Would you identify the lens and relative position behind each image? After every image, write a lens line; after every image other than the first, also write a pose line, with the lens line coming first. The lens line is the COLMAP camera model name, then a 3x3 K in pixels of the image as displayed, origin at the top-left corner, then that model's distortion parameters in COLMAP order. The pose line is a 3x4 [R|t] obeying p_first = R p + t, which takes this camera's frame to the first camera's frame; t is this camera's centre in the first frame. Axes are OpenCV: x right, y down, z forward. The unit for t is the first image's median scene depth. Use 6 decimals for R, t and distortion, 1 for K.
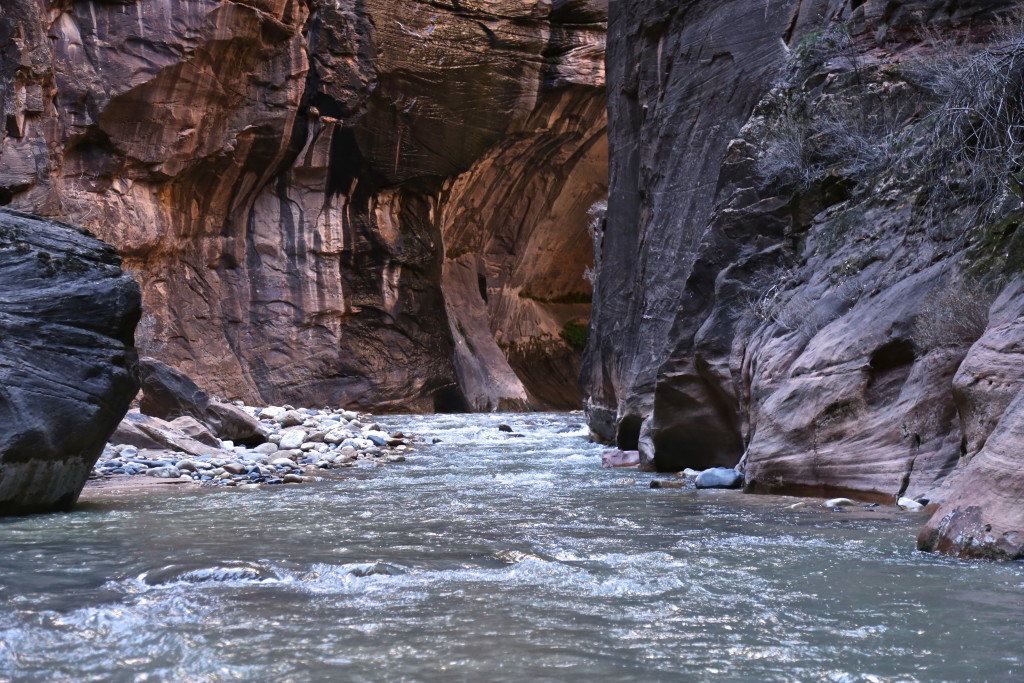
lens RADIAL K [[1987.1, 0, 511.9], [0, 1987.1, 342.4], [0, 0, 1]] dist [0.021346, 0.000000]
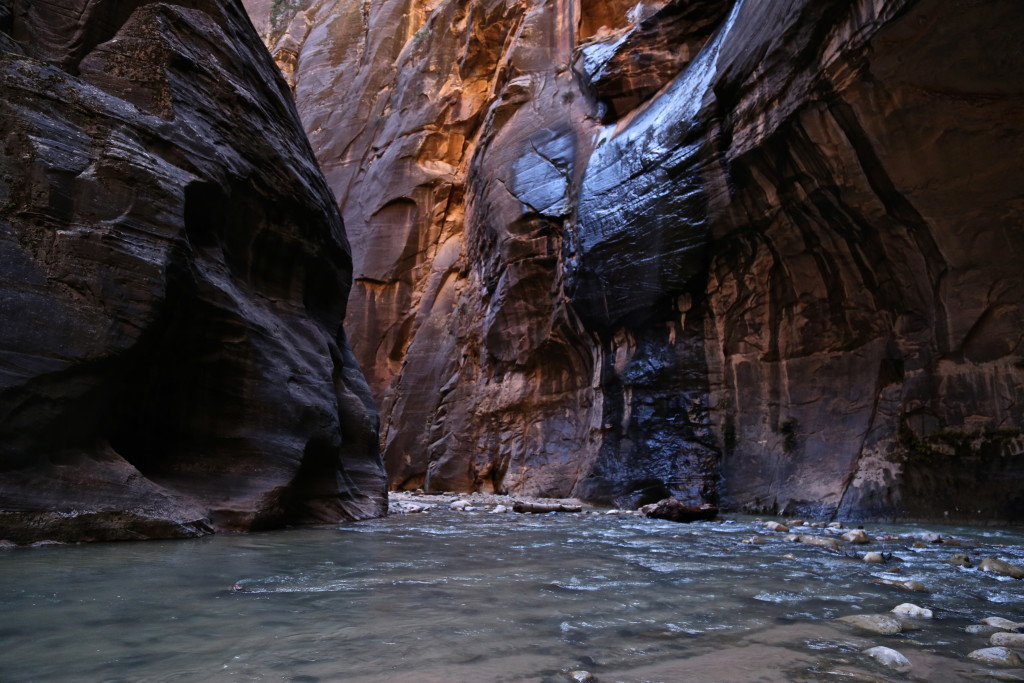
lens RADIAL K [[707.4, 0, 511.8], [0, 707.4, 341.1], [0, 0, 1]] dist [-0.103592, 0.049452]
pose [[-0.365467, -0.164009, -0.916261, 0.409441], [0.019165, 0.982820, -0.183568, 0.014063], [0.930627, -0.084648, -0.356045, 1.157524]]
